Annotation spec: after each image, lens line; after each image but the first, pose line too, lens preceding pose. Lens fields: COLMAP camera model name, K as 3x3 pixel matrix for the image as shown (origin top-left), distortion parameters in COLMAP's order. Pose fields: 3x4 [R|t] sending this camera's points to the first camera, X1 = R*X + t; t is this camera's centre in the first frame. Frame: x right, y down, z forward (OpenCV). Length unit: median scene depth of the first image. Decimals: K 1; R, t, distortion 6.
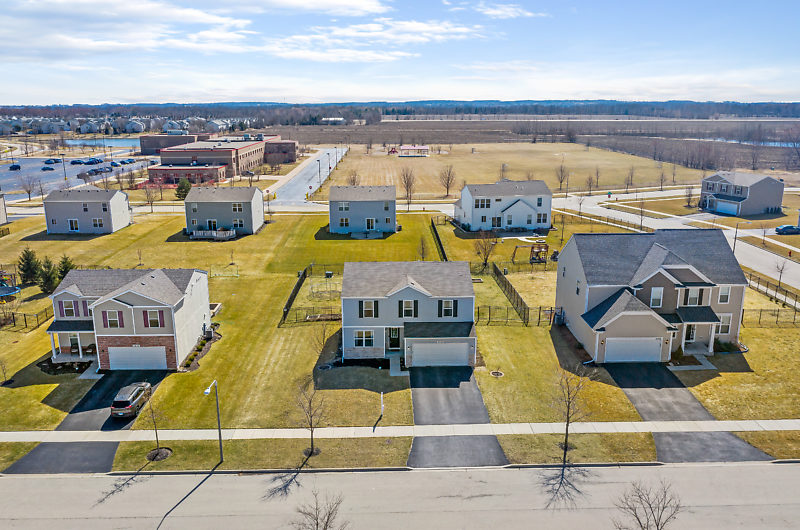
lens RADIAL K [[636.1, 0, 400.0], [0, 636.1, 265.0], [0, 0, 1]] dist [-0.013251, -0.002322]
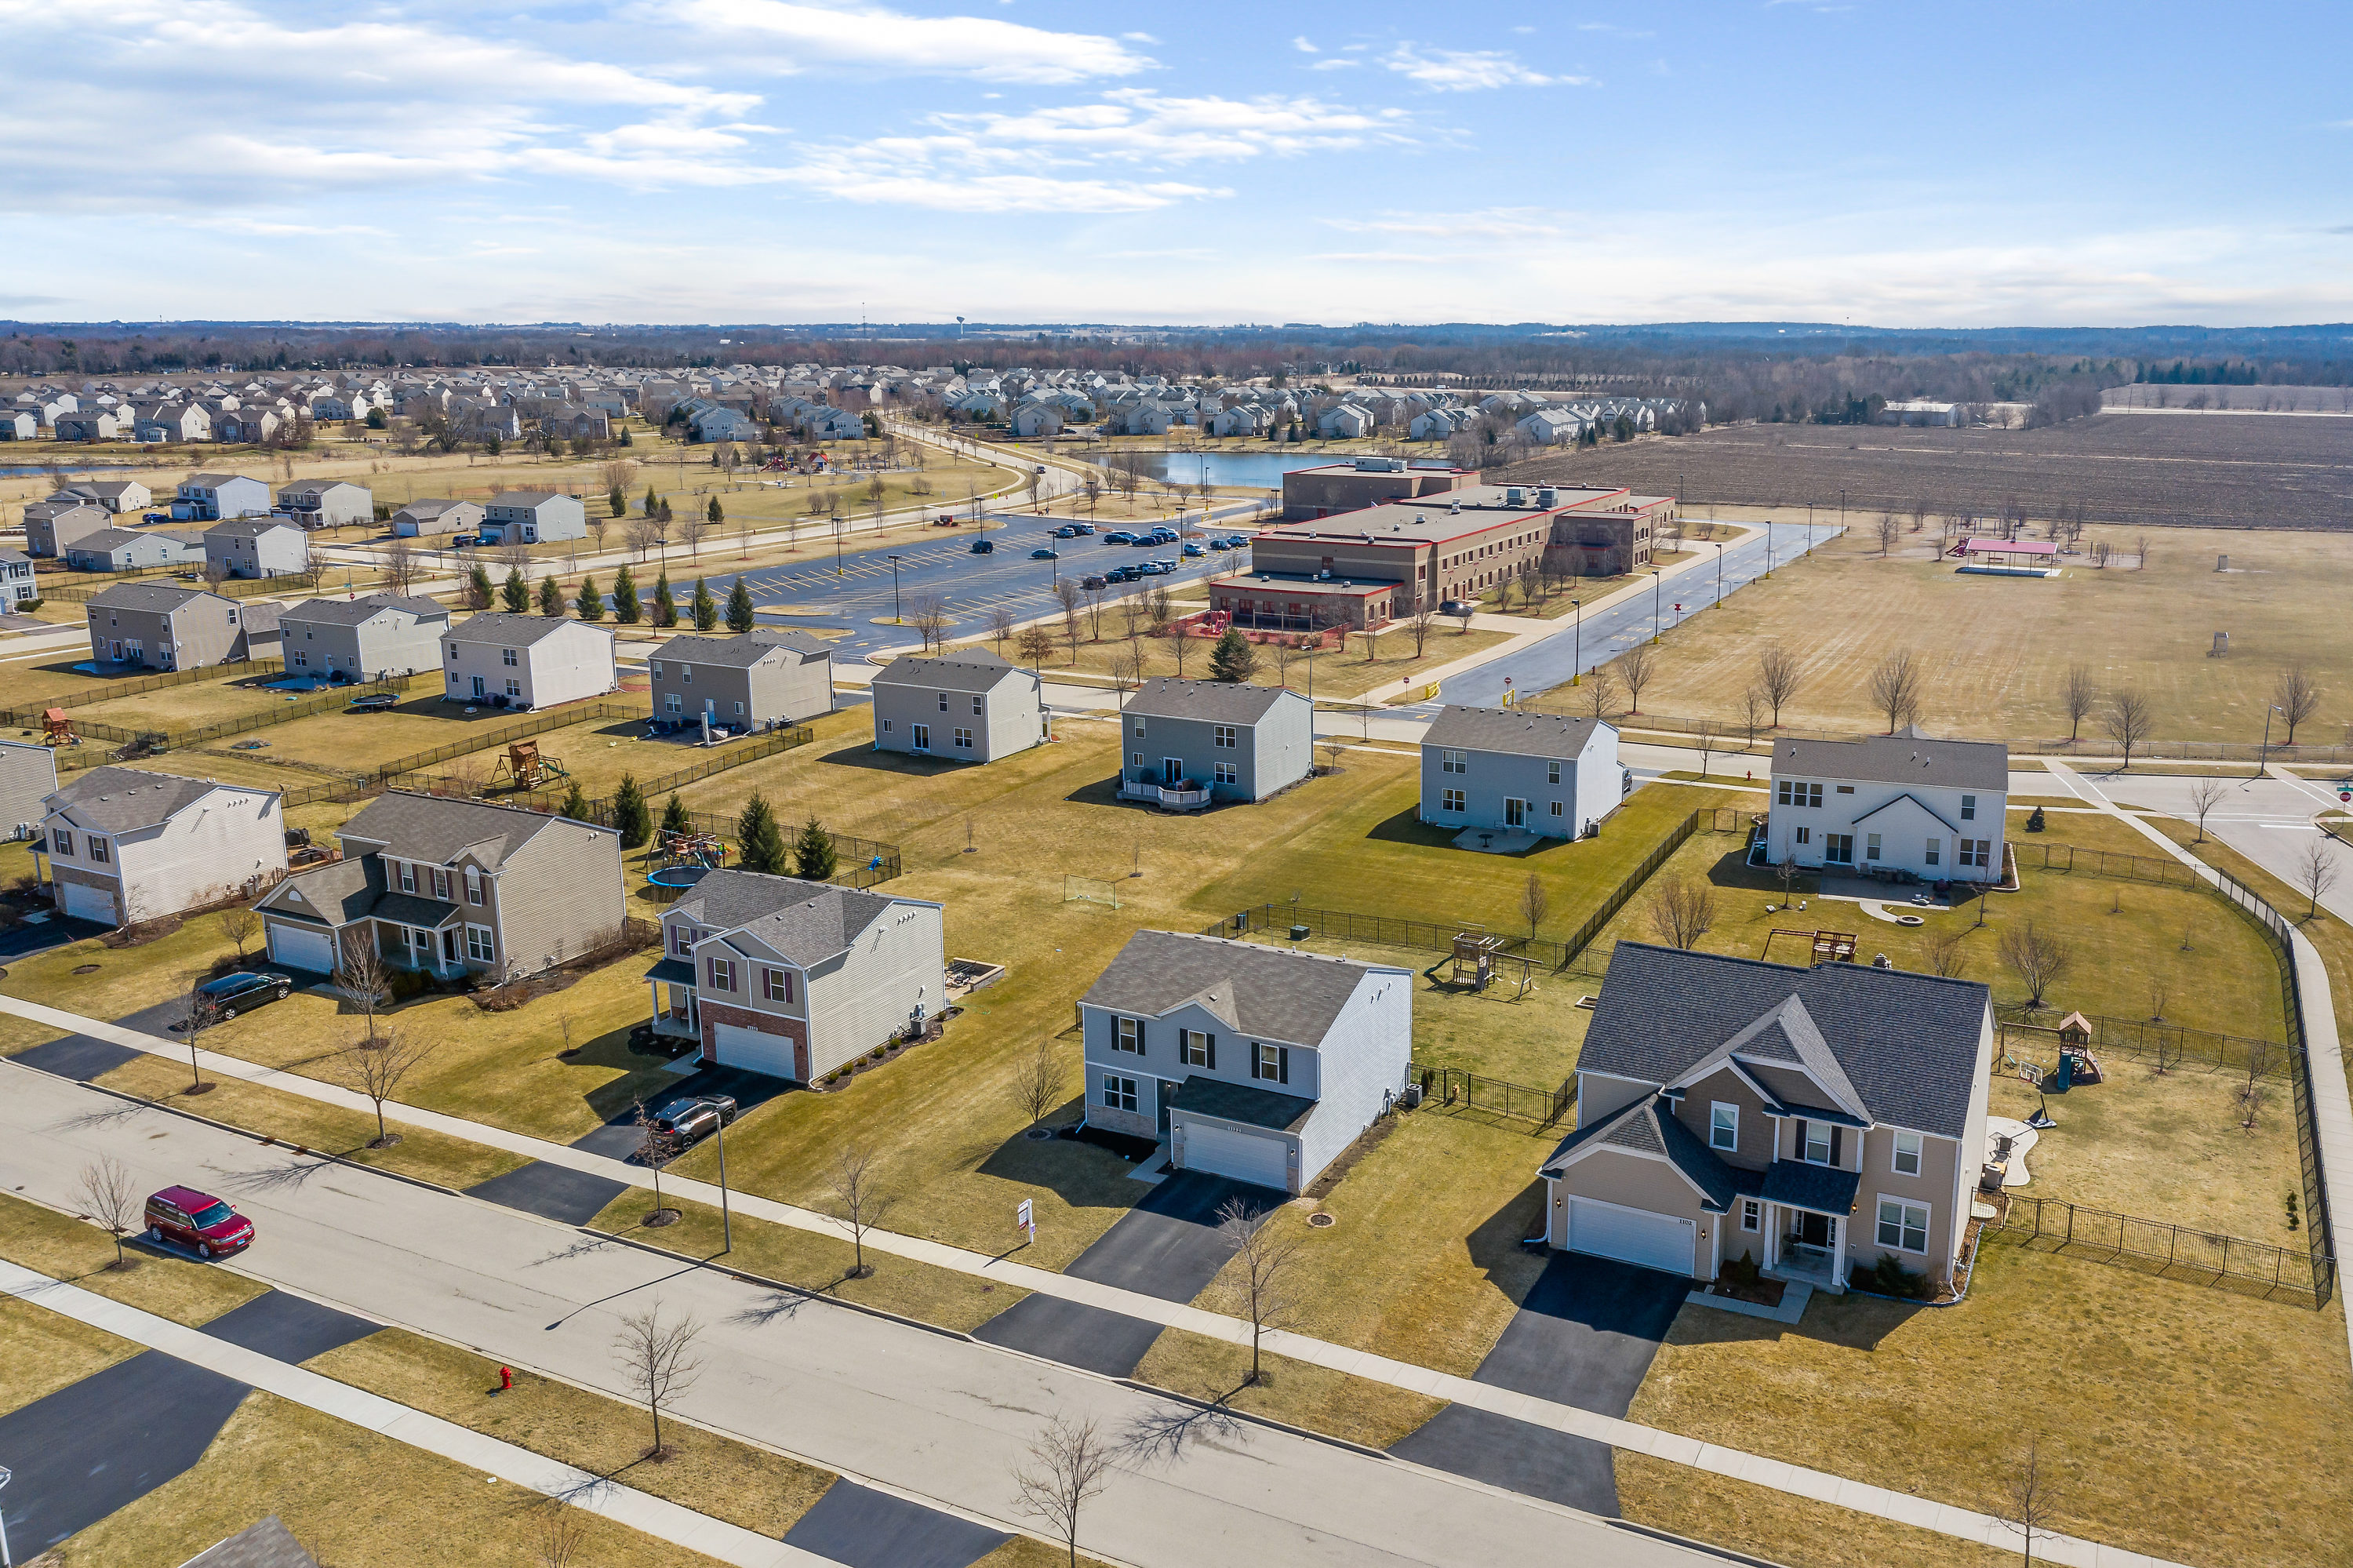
lens RADIAL K [[1903.6, 0, 1176.5], [0, 1903.6, 784.0], [0, 0, 1]] dist [-0.008395, -0.000837]
pose [[0.871782, 0.110267, -0.477324, 0.492346], [-0.116633, 0.993040, 0.016386, -0.112882], [0.475808, 0.041386, 0.878575, -0.212897]]
